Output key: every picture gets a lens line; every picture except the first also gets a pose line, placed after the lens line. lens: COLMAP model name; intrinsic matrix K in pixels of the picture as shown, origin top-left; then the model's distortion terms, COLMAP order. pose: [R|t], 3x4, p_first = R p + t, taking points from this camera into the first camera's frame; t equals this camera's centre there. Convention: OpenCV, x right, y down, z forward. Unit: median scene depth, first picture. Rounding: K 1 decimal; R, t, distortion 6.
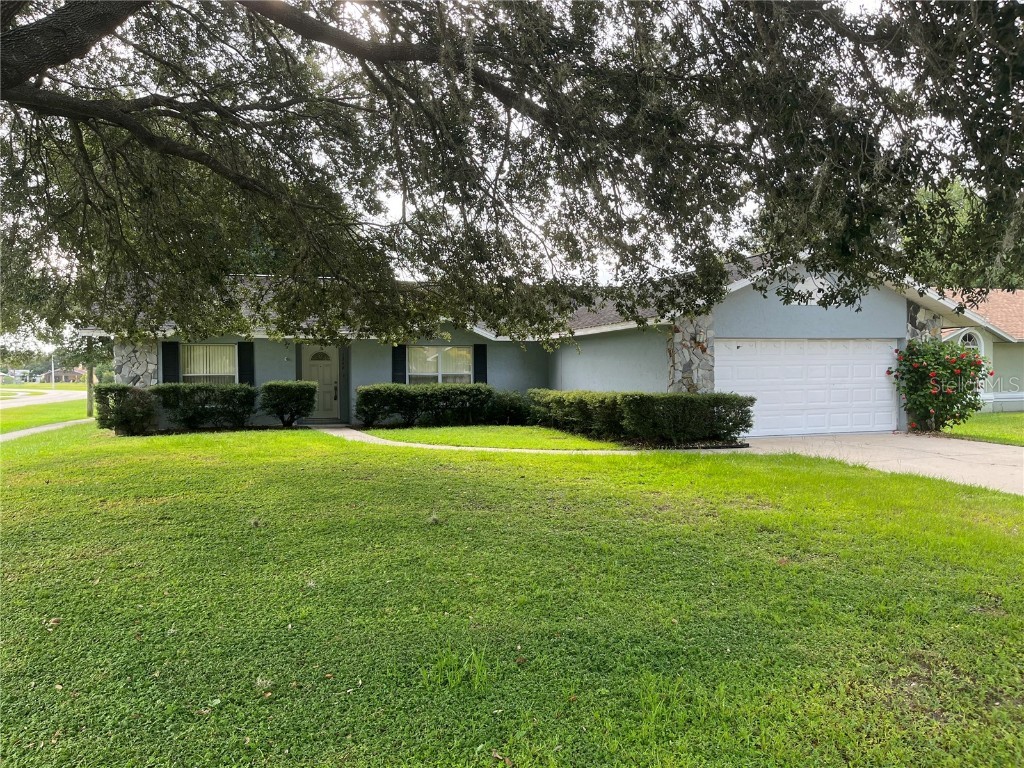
lens RADIAL K [[776.1, 0, 512.0], [0, 776.1, 383.1], [0, 0, 1]] dist [-0.001814, -0.000262]
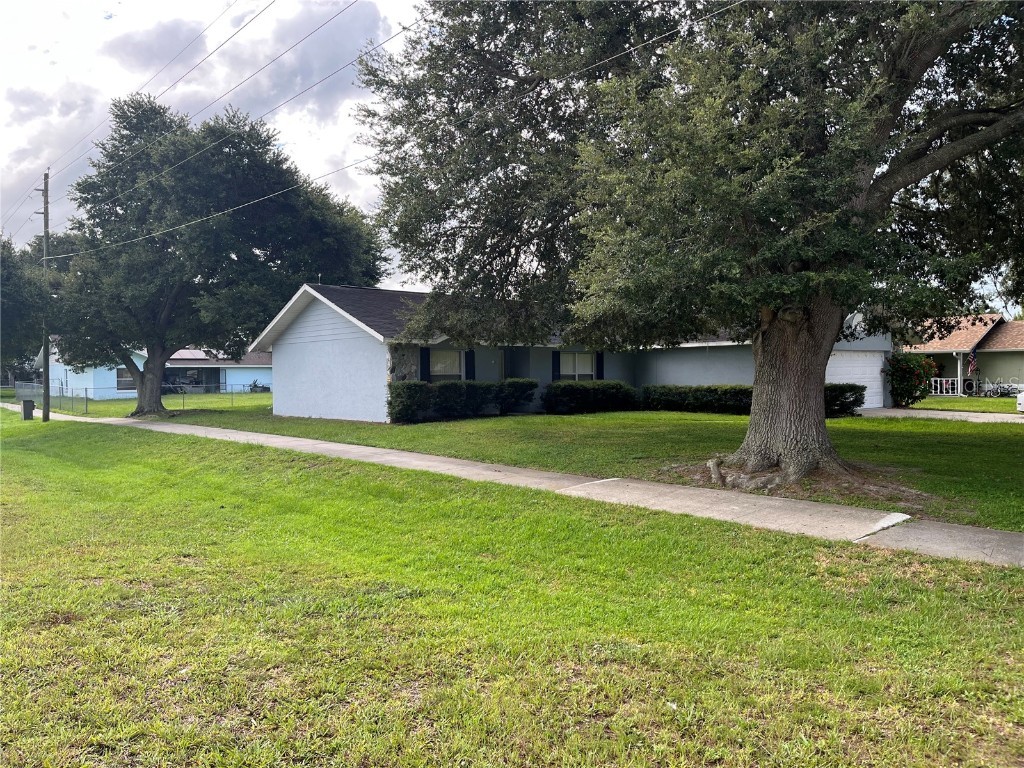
lens RADIAL K [[776.1, 0, 512.0], [0, 776.1, 382.5], [0, 0, 1]] dist [-0.001814, -0.000262]
pose [[0.929844, -0.006346, 0.367899, -0.763001], [0.007030, 0.999975, -0.000519, 0.004432], [-0.367886, 0.003069, 0.929866, -0.215434]]
